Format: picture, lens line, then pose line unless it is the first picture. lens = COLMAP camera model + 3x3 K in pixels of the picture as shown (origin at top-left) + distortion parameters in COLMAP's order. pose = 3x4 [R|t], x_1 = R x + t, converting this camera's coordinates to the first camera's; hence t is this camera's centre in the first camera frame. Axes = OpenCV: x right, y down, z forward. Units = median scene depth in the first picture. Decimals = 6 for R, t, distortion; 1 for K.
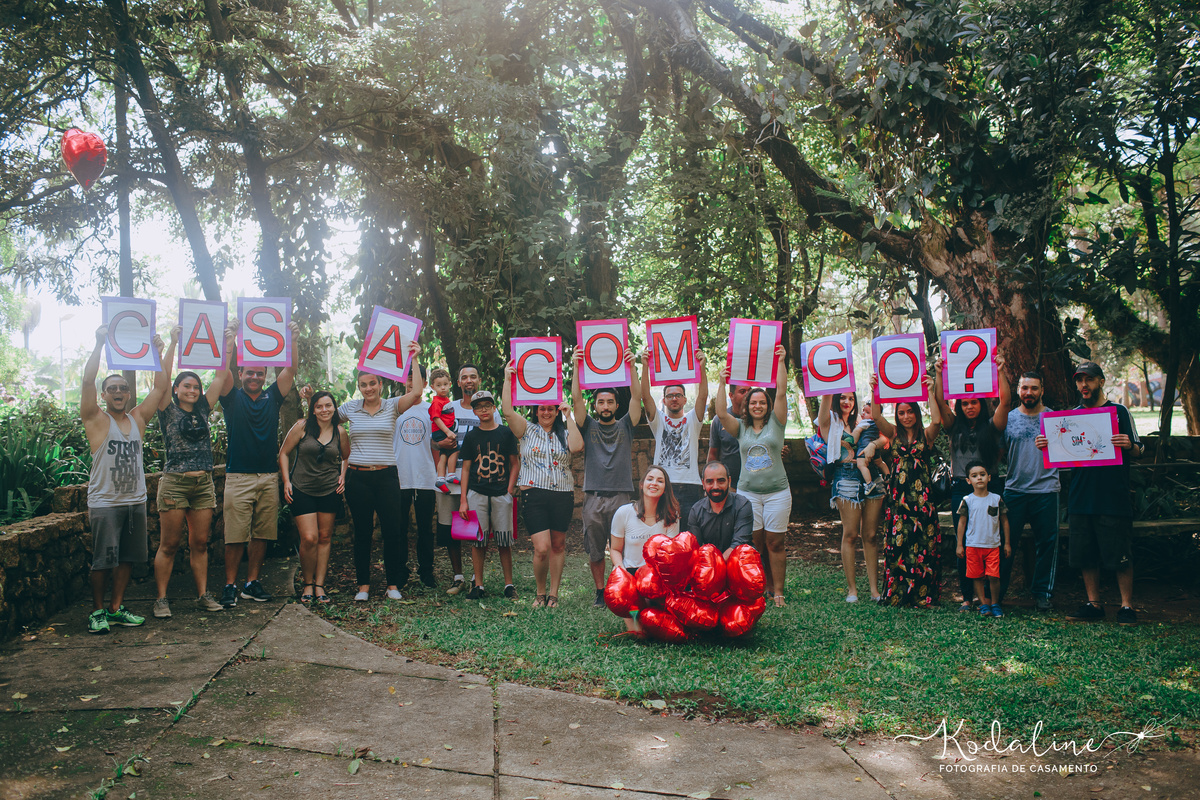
lens RADIAL K [[1134.3, 0, 592.4], [0, 1134.3, 396.7], [0, 0, 1]] dist [0.000988, -0.002046]
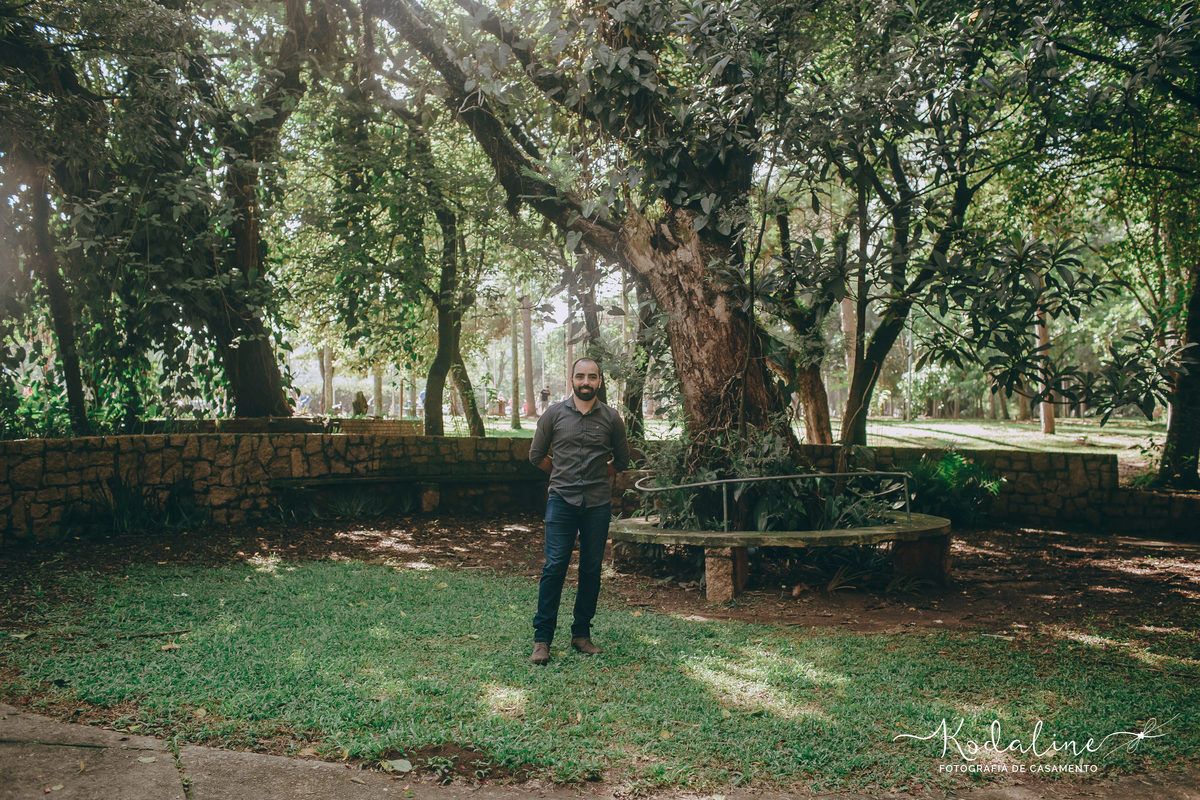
lens RADIAL K [[1134.3, 0, 592.4], [0, 1134.3, 396.7], [0, 0, 1]] dist [0.000988, -0.002046]
pose [[0.941805, 0.038198, 0.333983, -0.051120], [-0.038952, 0.999231, -0.004441, 0.004451], [-0.333896, -0.008827, 0.942569, 0.109469]]
